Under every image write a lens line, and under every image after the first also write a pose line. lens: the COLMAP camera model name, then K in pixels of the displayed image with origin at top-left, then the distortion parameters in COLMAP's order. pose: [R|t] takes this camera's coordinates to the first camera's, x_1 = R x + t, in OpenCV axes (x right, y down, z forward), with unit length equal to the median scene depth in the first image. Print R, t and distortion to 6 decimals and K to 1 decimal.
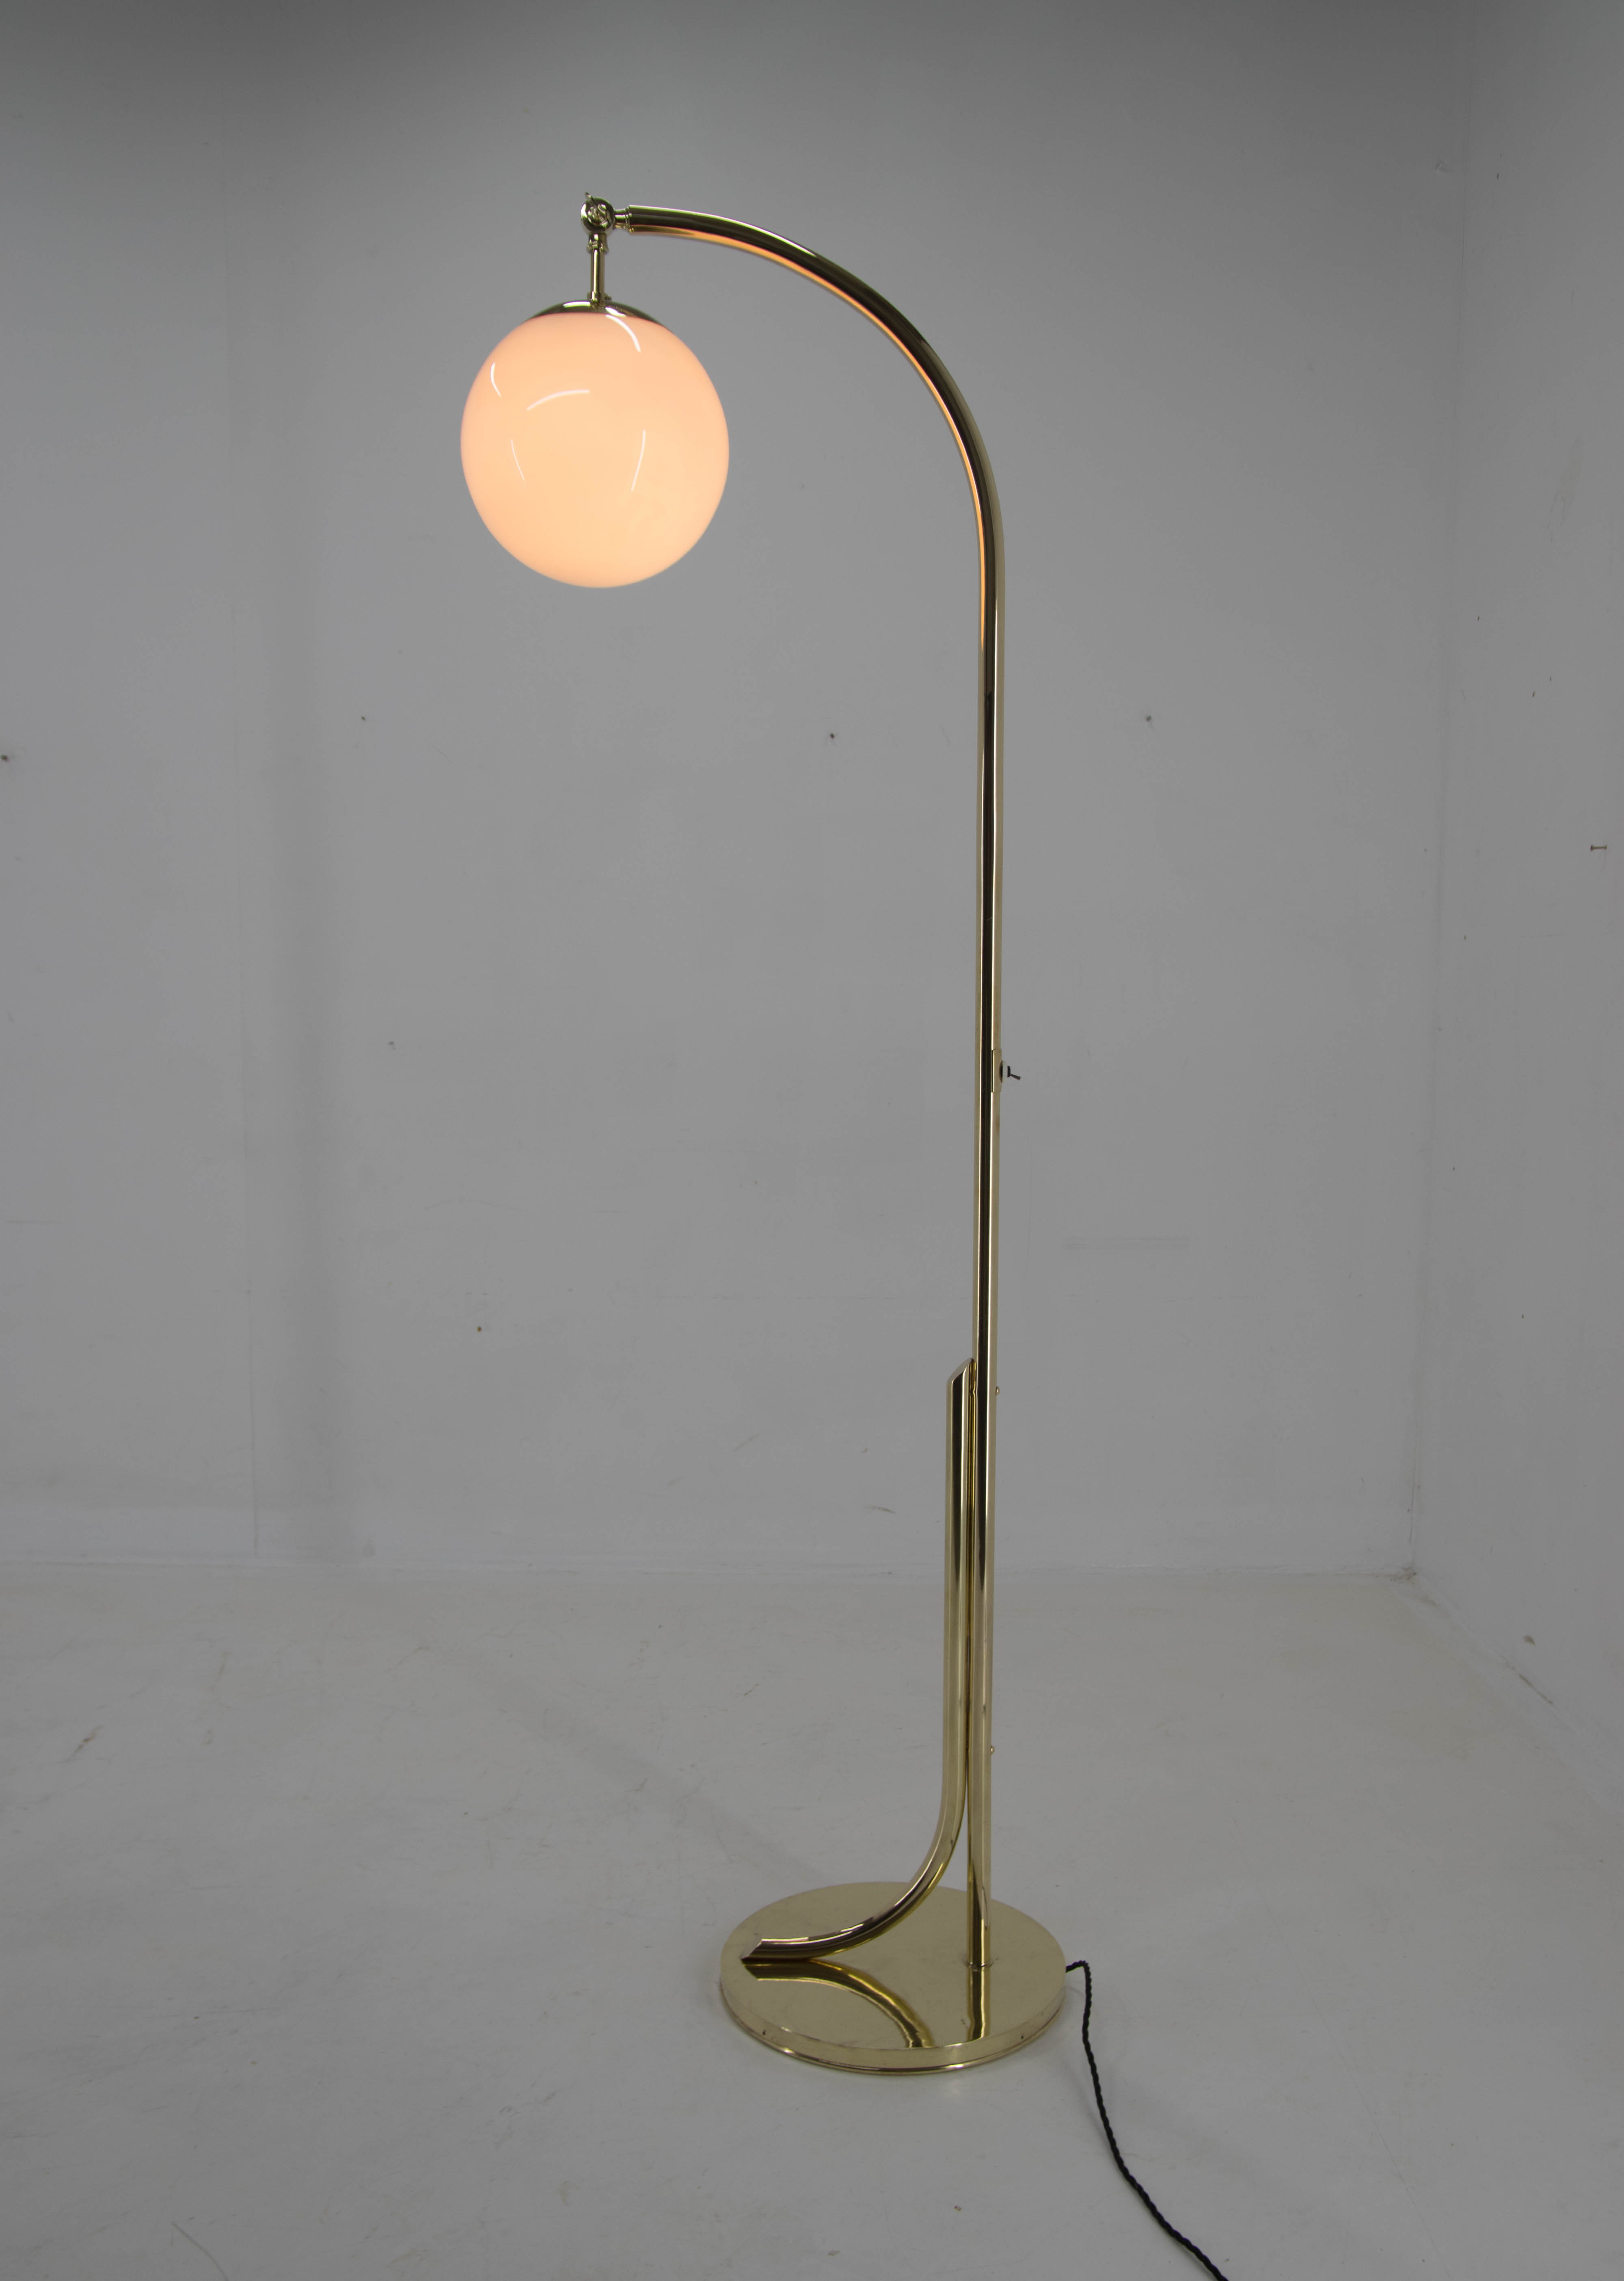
lens RADIAL K [[2183.4, 0, 787.5], [0, 2183.4, 1256.3], [0, 0, 1]] dist [-0.026577, 0.000000]
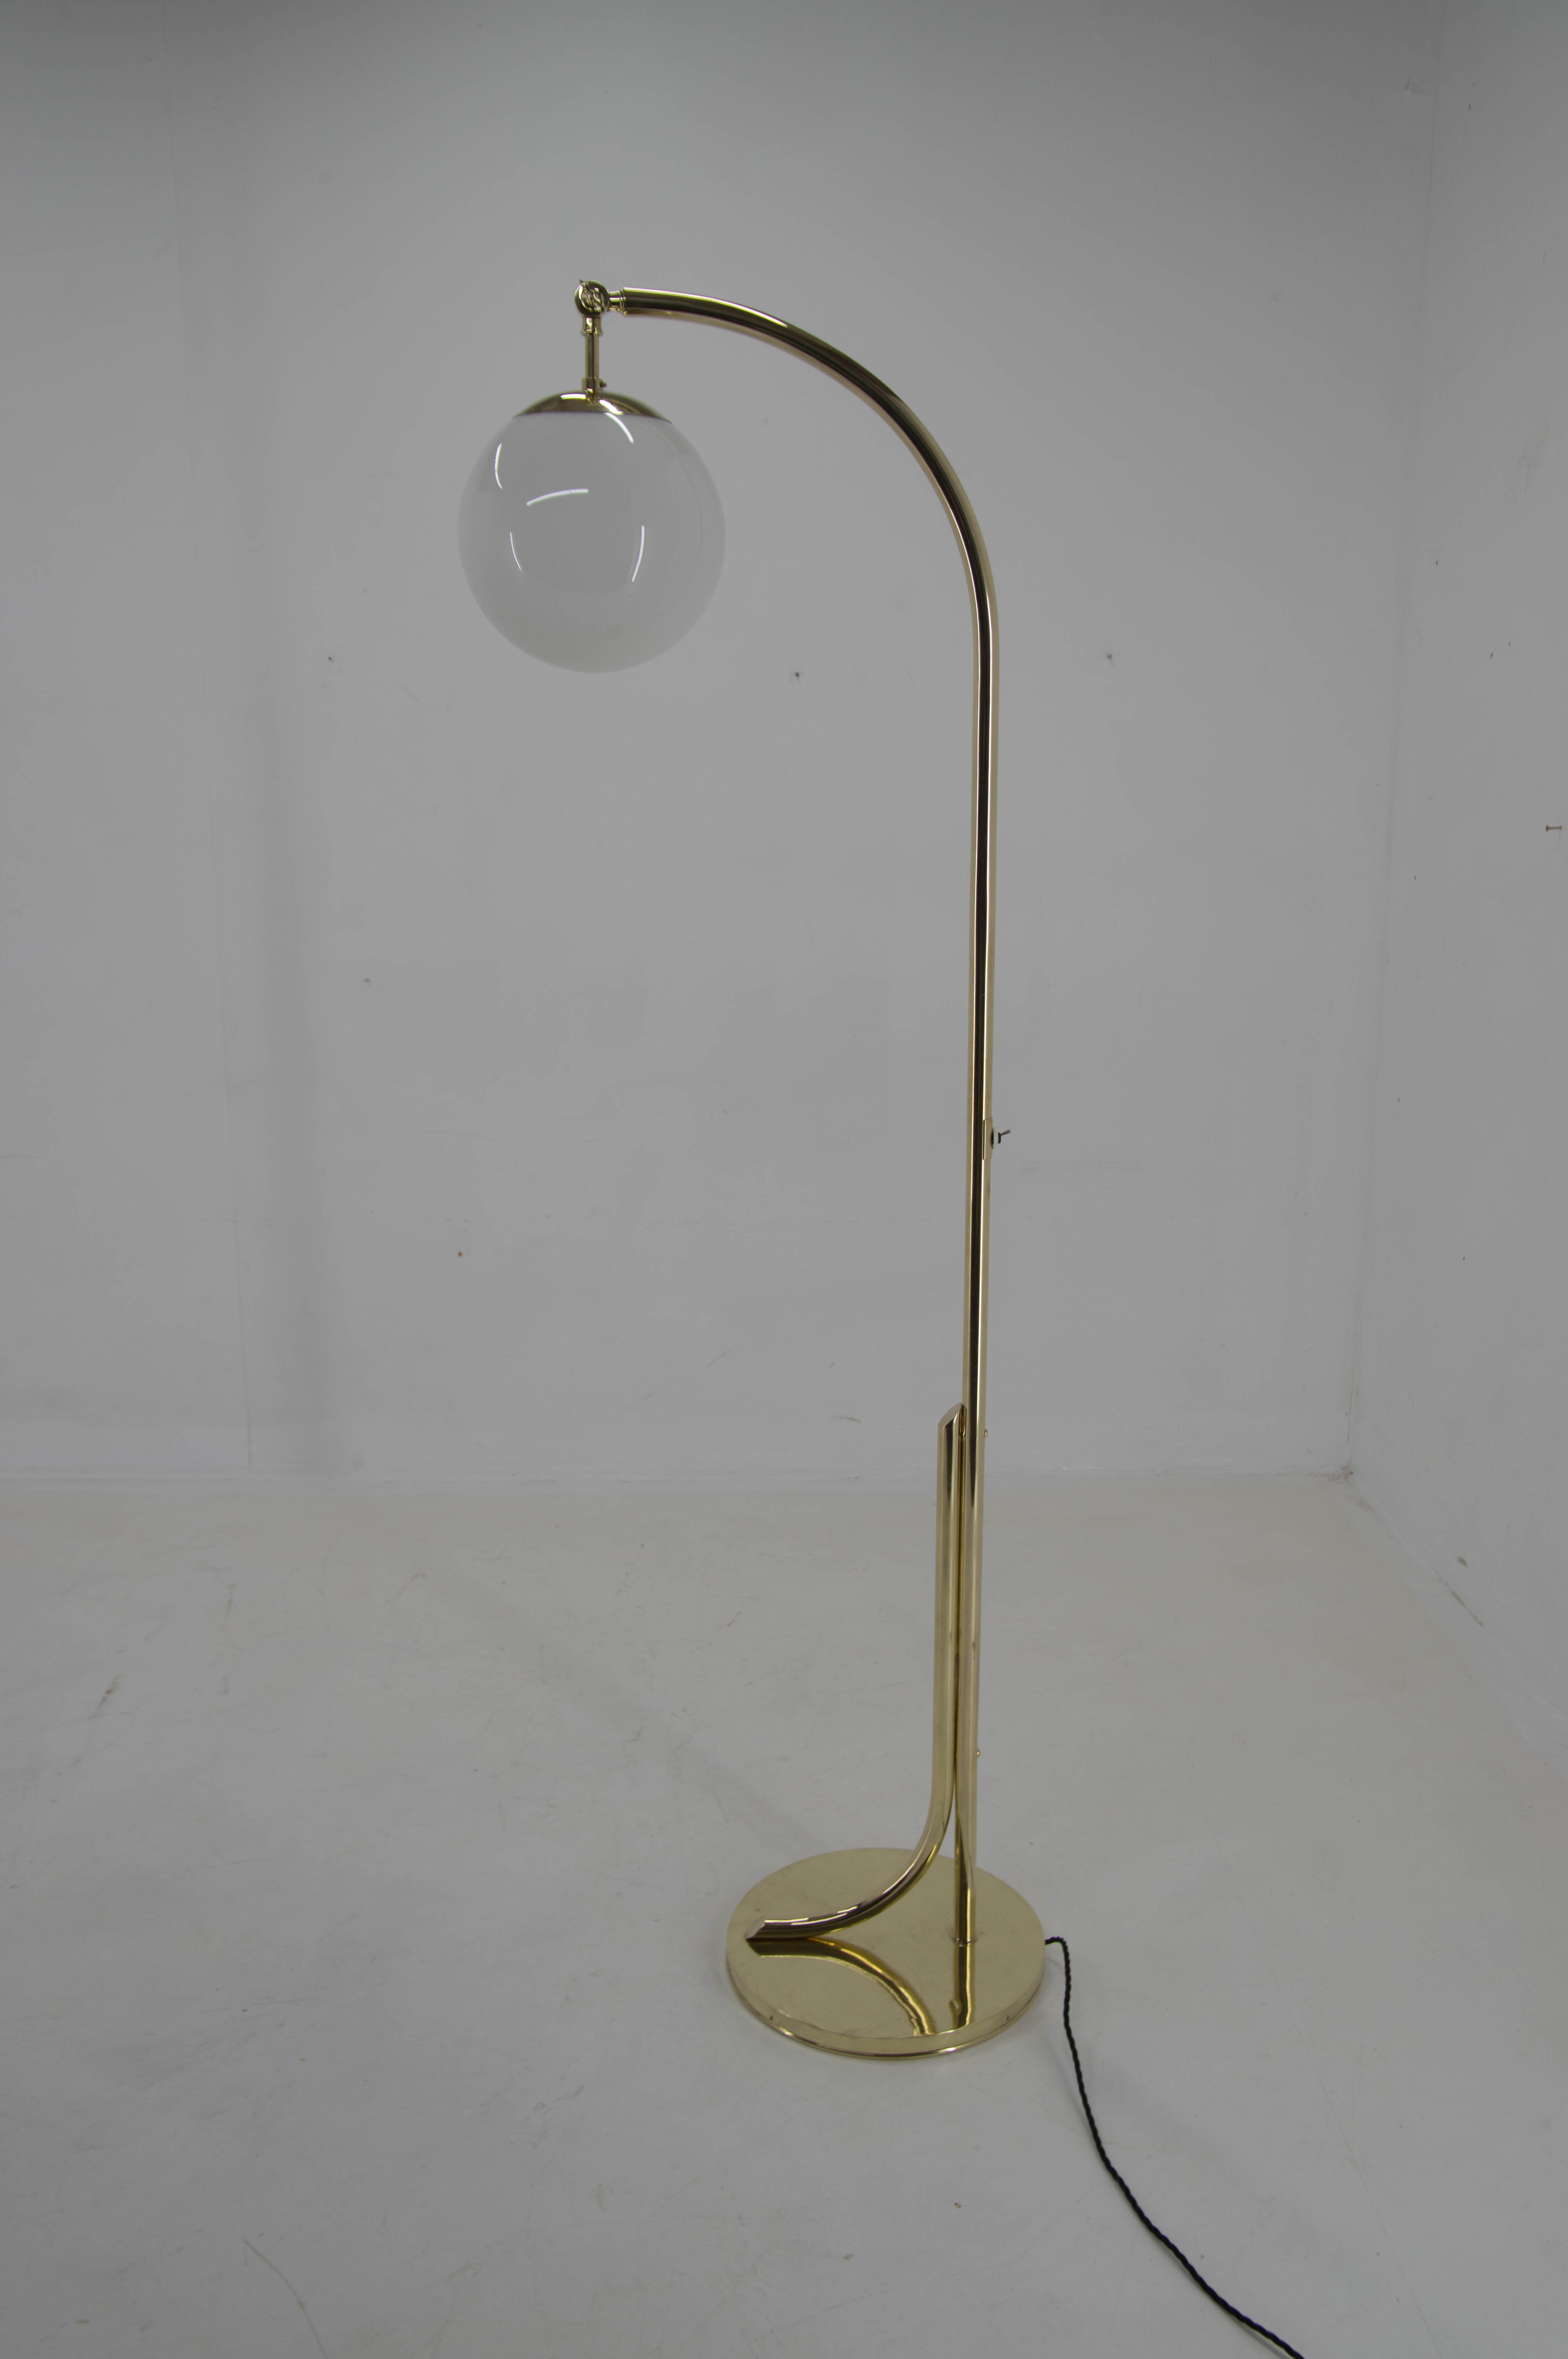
lens RADIAL K [[2136.0, 0, 764.6], [0, 2136.0, 1188.7], [0, 0, 1]] dist [-0.043786, 0.041152]
pose [[0.999563, -0.012234, 0.026918, -0.037026], [0.009152, 0.993691, 0.111775, -0.171815], [-0.028115, -0.111480, 0.993369, -0.009049]]
